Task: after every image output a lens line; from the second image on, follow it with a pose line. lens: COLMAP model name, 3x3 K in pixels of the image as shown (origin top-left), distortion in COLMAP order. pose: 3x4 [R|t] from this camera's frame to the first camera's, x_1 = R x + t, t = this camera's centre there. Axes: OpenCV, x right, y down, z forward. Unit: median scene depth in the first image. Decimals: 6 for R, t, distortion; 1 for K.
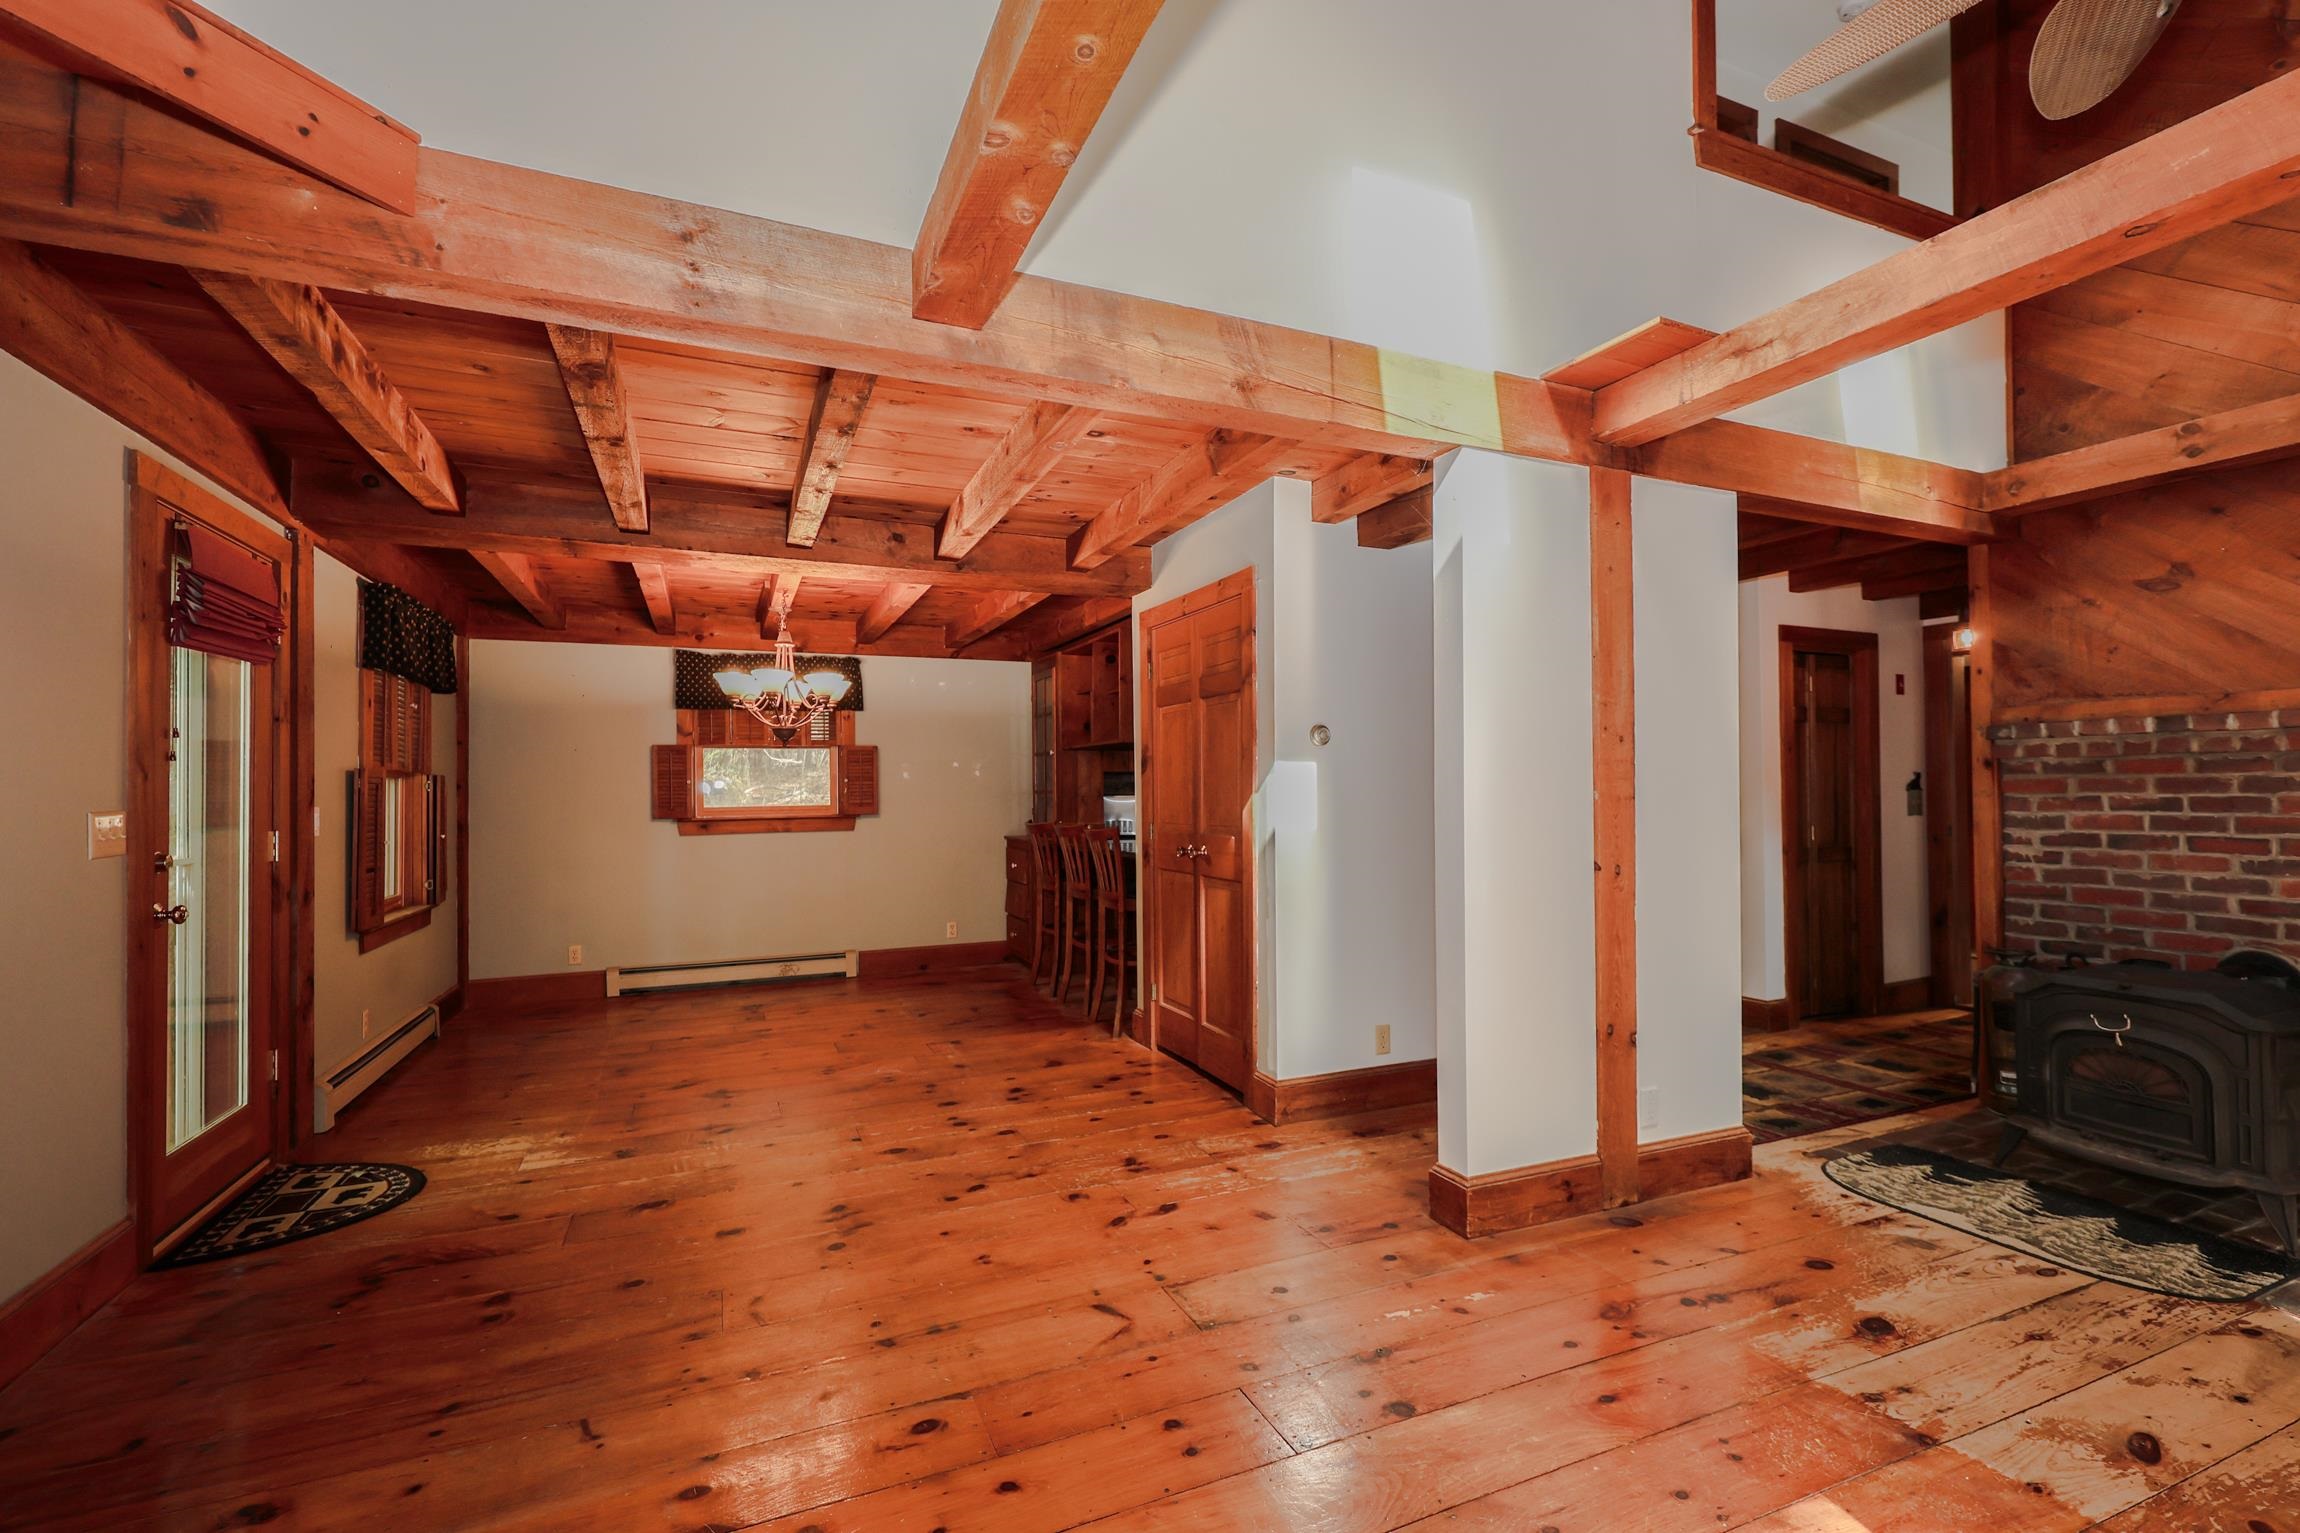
lens RADIAL K [[946.9, 0, 1140.2], [0, 946.9, 766.3], [0, 0, 1]] dist [-0.005808, 0.000404]
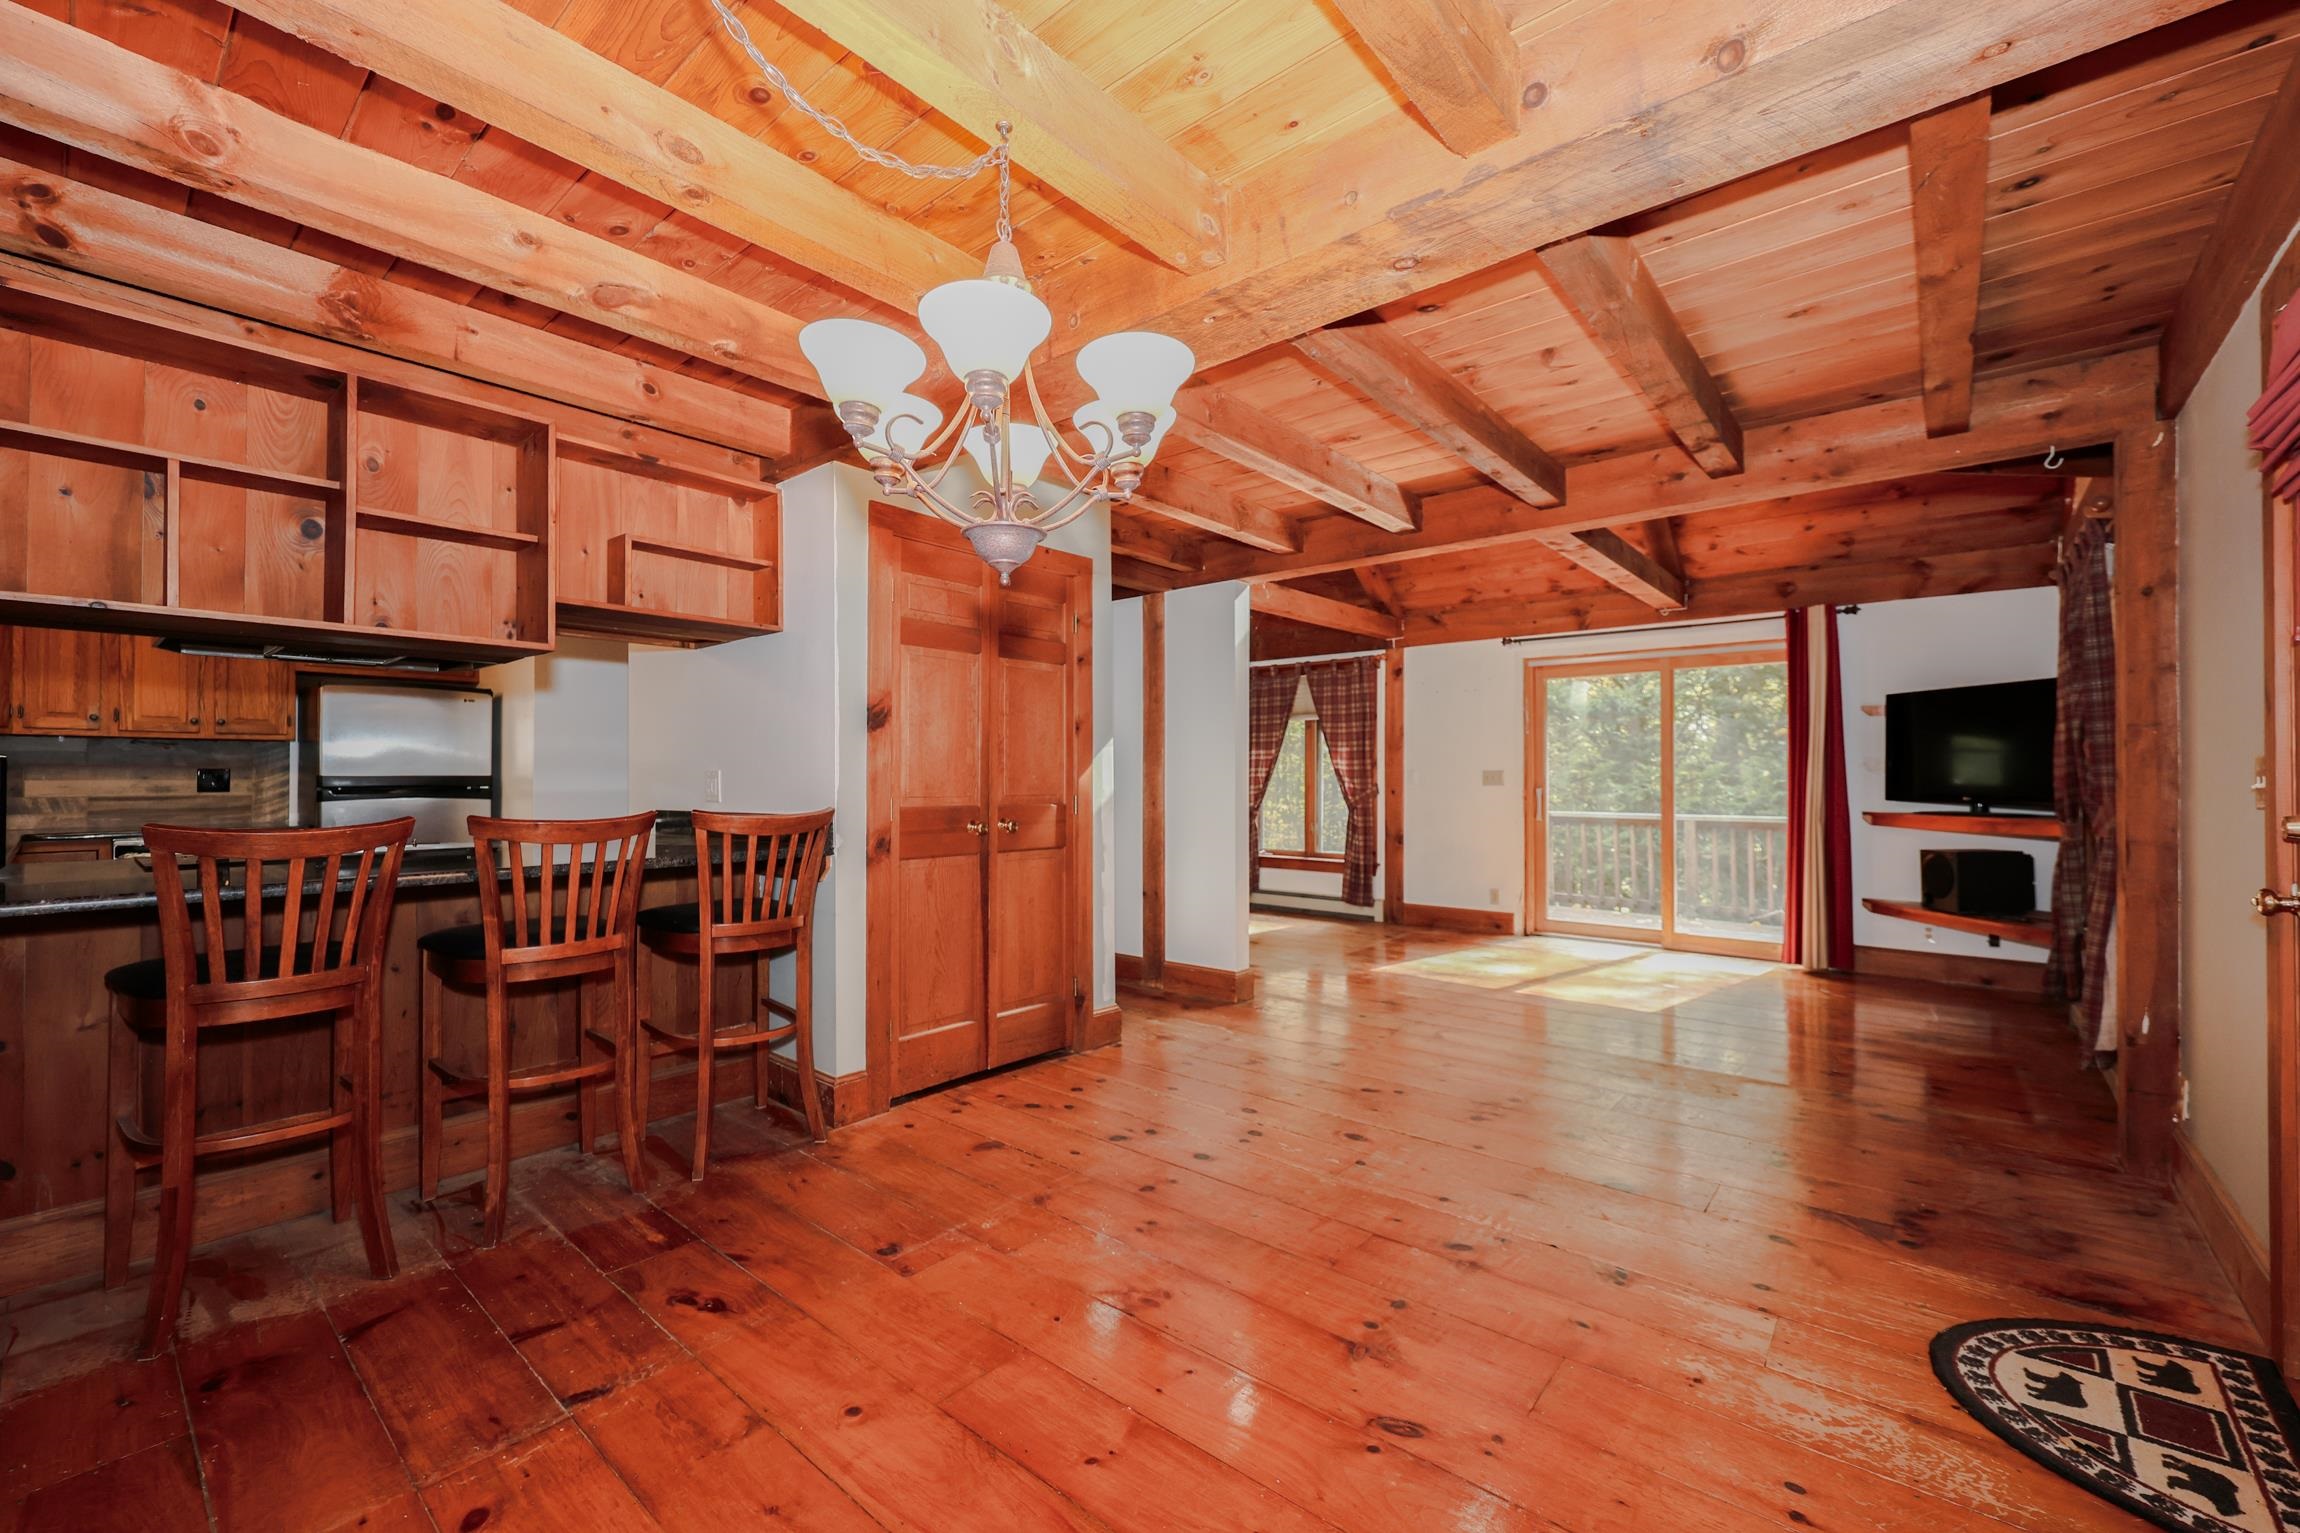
lens RADIAL K [[946.9, 0, 1140.2], [0, 946.9, 766.3], [0, 0, 1]] dist [-0.005808, 0.000404]
pose [[-0.424682, 0.027847, 0.904914, -1.034872], [-0.021948, 0.998916, -0.041040, 0.089817], [-0.905076, -0.037290, -0.423611, 1.627544]]
